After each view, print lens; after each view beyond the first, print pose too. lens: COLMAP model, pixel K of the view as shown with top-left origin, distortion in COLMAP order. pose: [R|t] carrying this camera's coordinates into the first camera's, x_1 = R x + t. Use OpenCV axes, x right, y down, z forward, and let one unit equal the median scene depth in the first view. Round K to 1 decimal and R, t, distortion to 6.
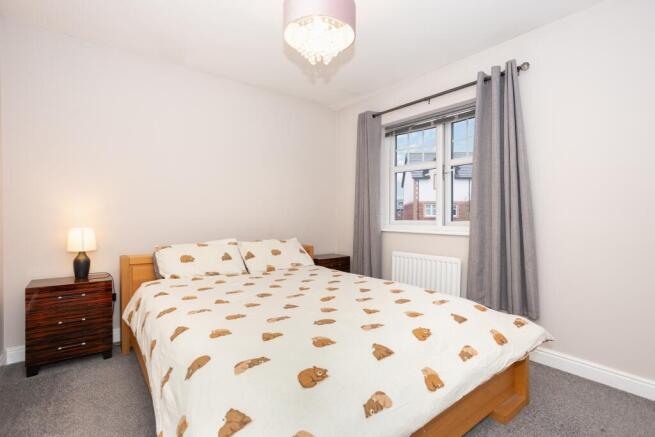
lens RADIAL K [[315.7, 0, 329.2], [0, 315.7, 220.9], [0, 0, 1]] dist [-0.018390, 0.002882]
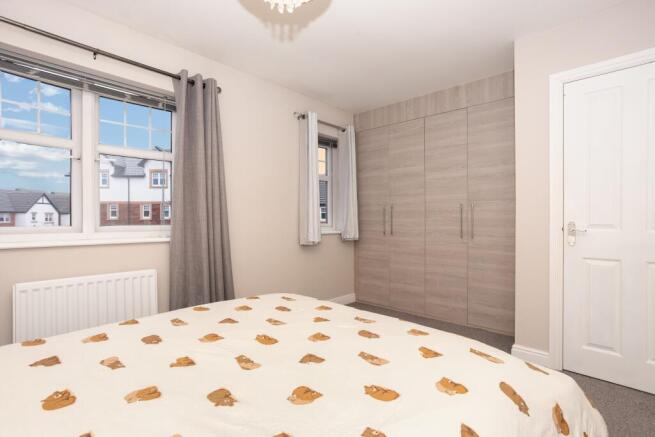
lens RADIAL K [[315.7, 0, 325.5], [0, 315.7, 216.9], [0, 0, 1]] dist [-0.018390, 0.002882]
pose [[-0.133747, 0.000709, 0.991015, -0.501370], [0.007470, 0.999972, 0.000292, -0.019606], [-0.990987, 0.007442, -0.133749, 0.668542]]
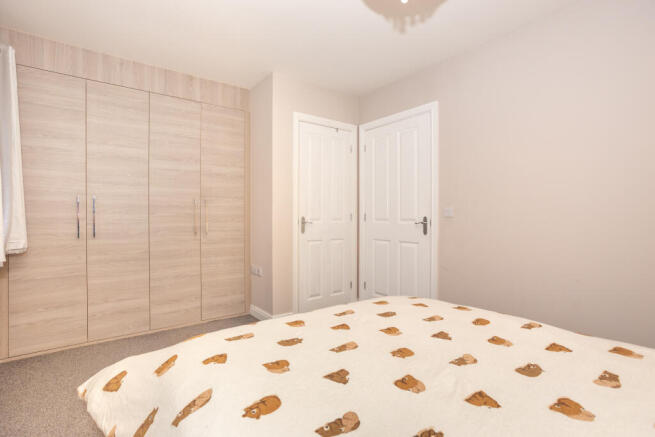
lens RADIAL K [[315.7, 0, 324.0], [0, 315.7, 214.2], [0, 0, 1]] dist [-0.018390, 0.002882]
pose [[-0.999213, -0.005088, 0.039337, 0.087068], [-0.004845, 0.999969, 0.006271, -0.020236], [-0.039367, 0.006076, -0.999206, 1.128197]]
